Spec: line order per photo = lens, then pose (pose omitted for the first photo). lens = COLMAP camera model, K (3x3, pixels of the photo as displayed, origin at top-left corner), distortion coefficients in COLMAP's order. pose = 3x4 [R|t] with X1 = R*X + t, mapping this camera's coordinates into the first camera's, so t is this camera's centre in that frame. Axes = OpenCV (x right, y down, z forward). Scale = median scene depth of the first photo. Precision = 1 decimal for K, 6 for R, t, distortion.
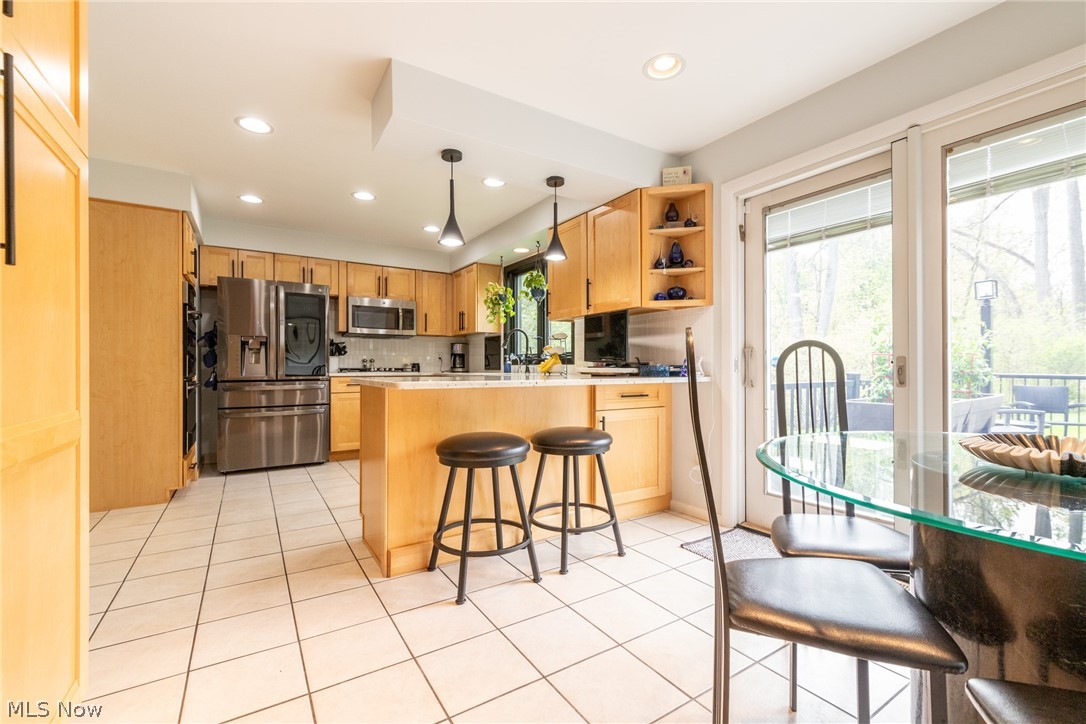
lens RADIAL K [[466.6, 0, 542.0], [0, 466.6, 364.9], [0, 0, 1]] dist [-0.000100, -0.000428]
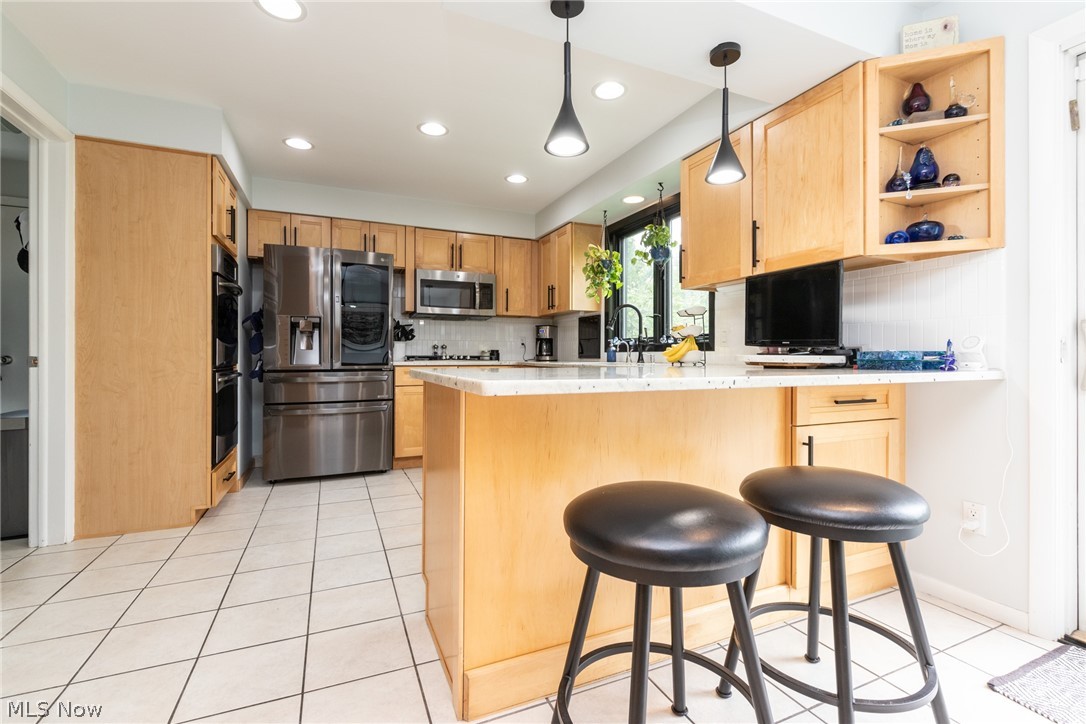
lens RADIAL K [[488.8, 0, 543.7], [0, 488.8, 352.5], [0, 0, 1]] dist [-0.000249, 0.000013]
pose [[0.988458, 0.001018, -0.151492, -0.069368], [-0.001359, 0.999997, -0.002149, 0.003134], [0.151490, 0.002330, 0.988456, 0.203417]]
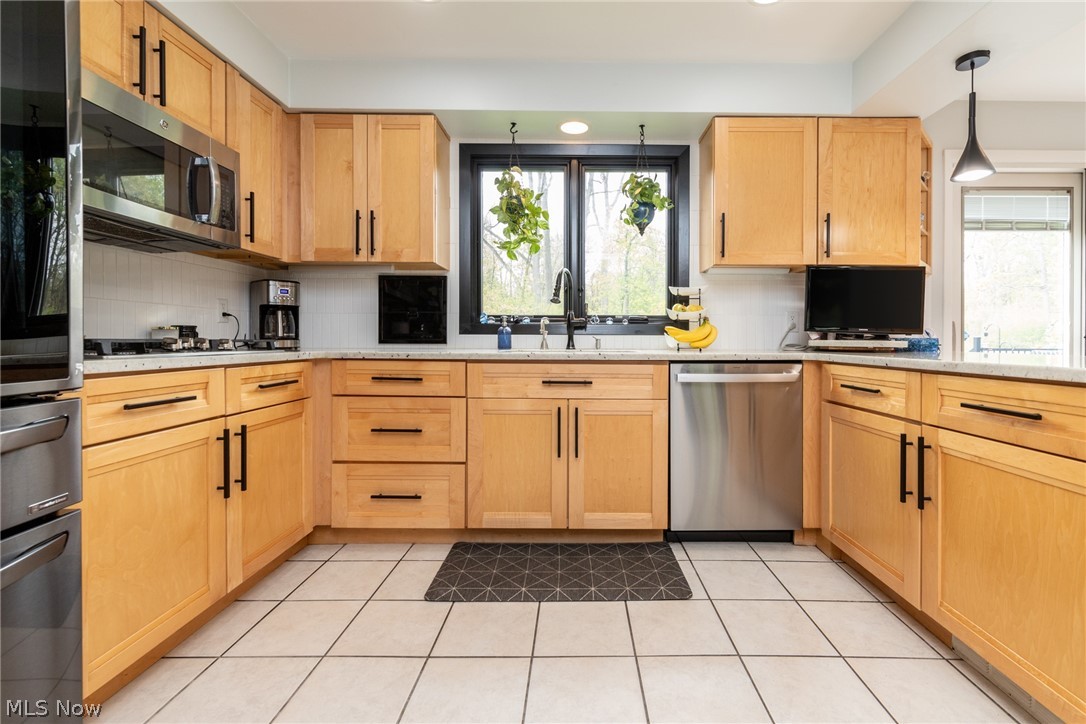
lens RADIAL K [[483.2, 0, 580.4], [0, 483.2, 341.8], [0, 0, 1]] dist [-0.000220, -0.000043]
pose [[0.526205, -0.001311, 0.850357, -0.543034], [-0.008130, 0.999945, 0.006573, 0.004811], [-0.850319, -0.010372, 0.526165, 0.707650]]
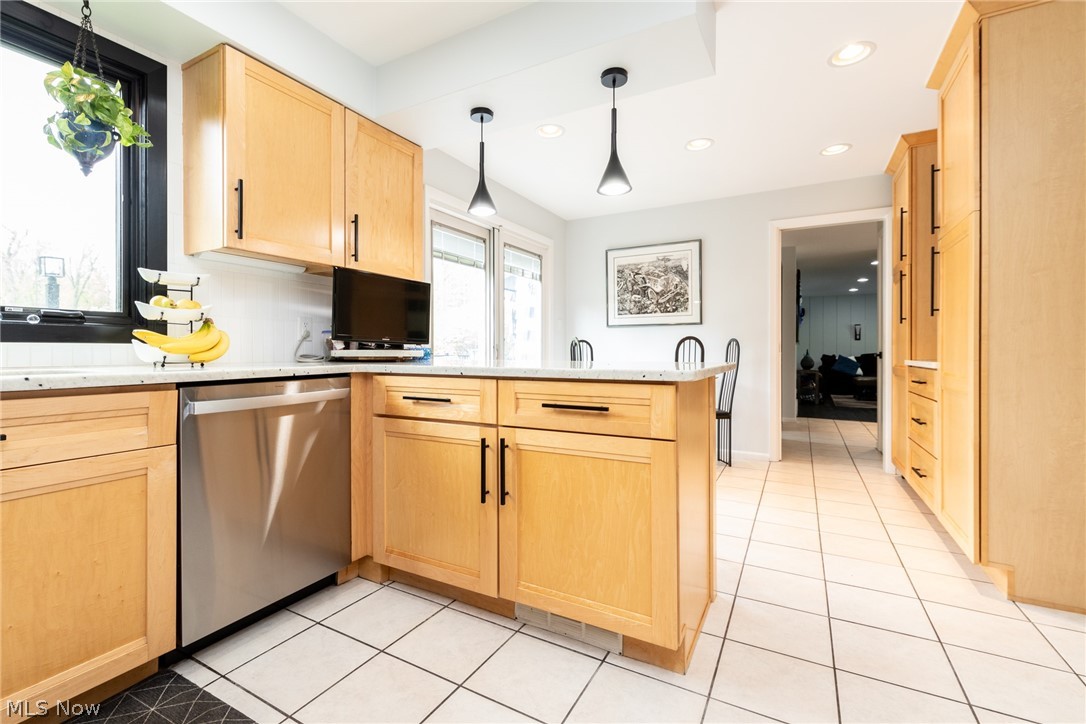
lens RADIAL K [[473.5, 0, 536.4], [0, 473.5, 348.6], [0, 0, 1]] dist [-0.000535, -0.000386]
pose [[-0.480602, 0.003355, 0.876932, -0.460059], [-0.003314, 0.999979, -0.005642, 0.005080], [-0.876932, -0.005618, -0.480581, 0.832210]]
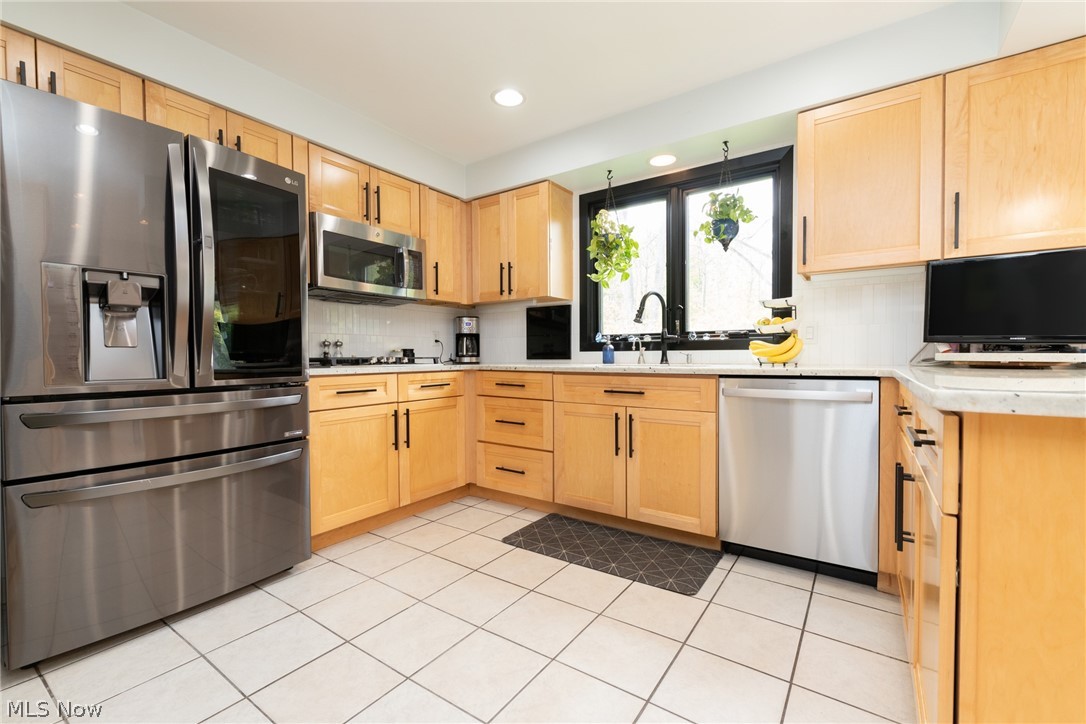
lens RADIAL K [[466.6, 0, 542.0], [0, 466.6, 364.9], [0, 0, 1]] dist [-0.000100, -0.000428]
pose [[0.923948, -0.012579, 0.382311, -0.433869], [0.003559, 0.999699, 0.024291, 0.003440], [-0.382502, -0.021083, 0.923714, 0.509742]]
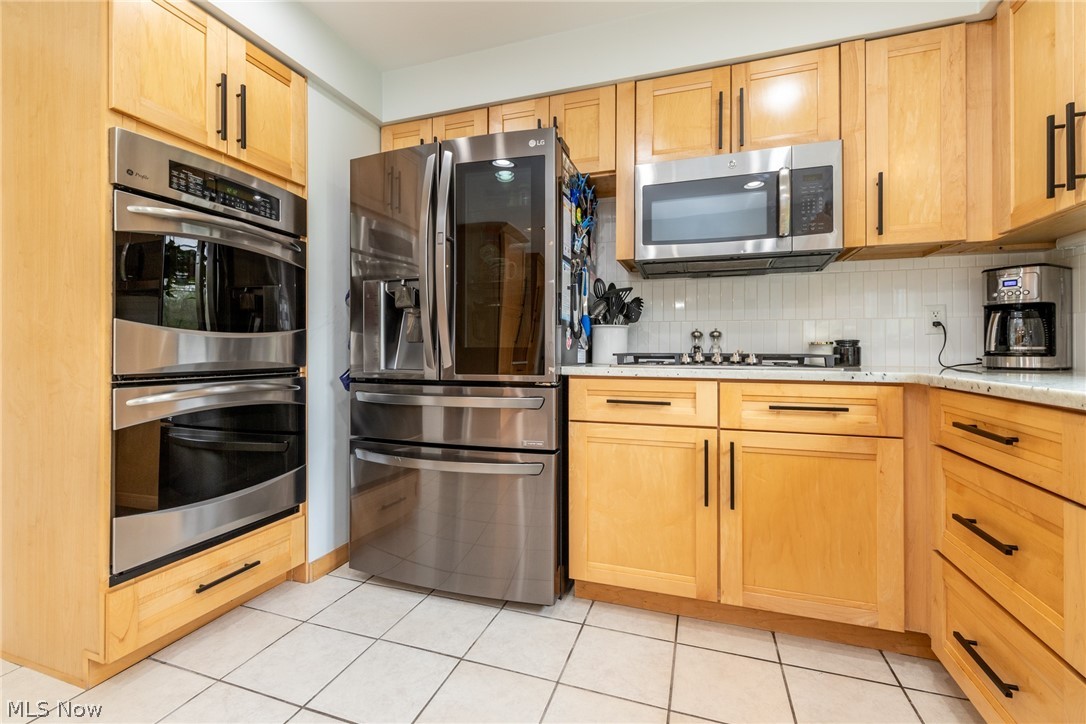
lens RADIAL K [[473.5, 0, 536.4], [0, 473.5, 348.6], [0, 0, 1]] dist [-0.000535, -0.000386]
pose [[0.618183, -0.000366, -0.786034, -0.180707], [-0.000212, 1.000000, -0.000633, 0.003553], [0.786034, 0.000558, 0.618182, 0.785948]]
